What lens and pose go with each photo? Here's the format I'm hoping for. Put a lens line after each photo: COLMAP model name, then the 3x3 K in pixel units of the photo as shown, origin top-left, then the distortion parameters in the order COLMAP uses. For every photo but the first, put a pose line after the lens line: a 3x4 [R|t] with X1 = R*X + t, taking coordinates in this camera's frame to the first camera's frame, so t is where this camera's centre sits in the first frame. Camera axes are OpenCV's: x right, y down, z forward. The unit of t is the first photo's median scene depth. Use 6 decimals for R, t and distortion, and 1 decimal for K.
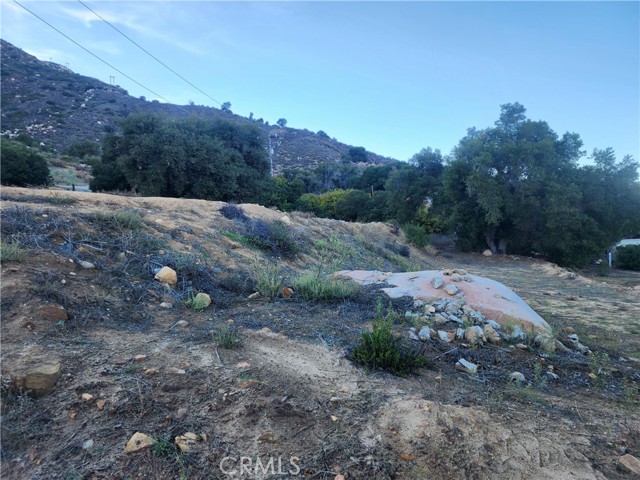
lens RADIAL K [[430.2, 0, 326.2], [0, 430.2, 238.7], [0, 0, 1]] dist [0.105086, -0.080436]
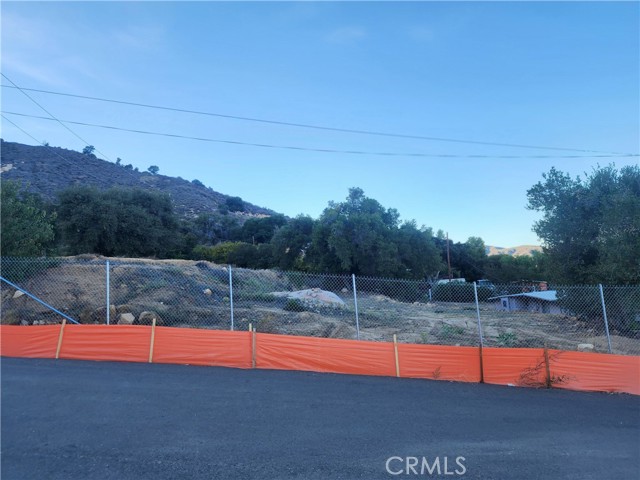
lens RADIAL K [[430.2, 0, 326.2], [0, 430.2, 238.7], [0, 0, 1]] dist [0.105086, -0.080436]
pose [[0.959096, 0.000310, 0.283082, -0.070942], [0.030362, 0.994118, -0.103957, 0.010049], [-0.281449, 0.108299, 0.953445, -0.289643]]
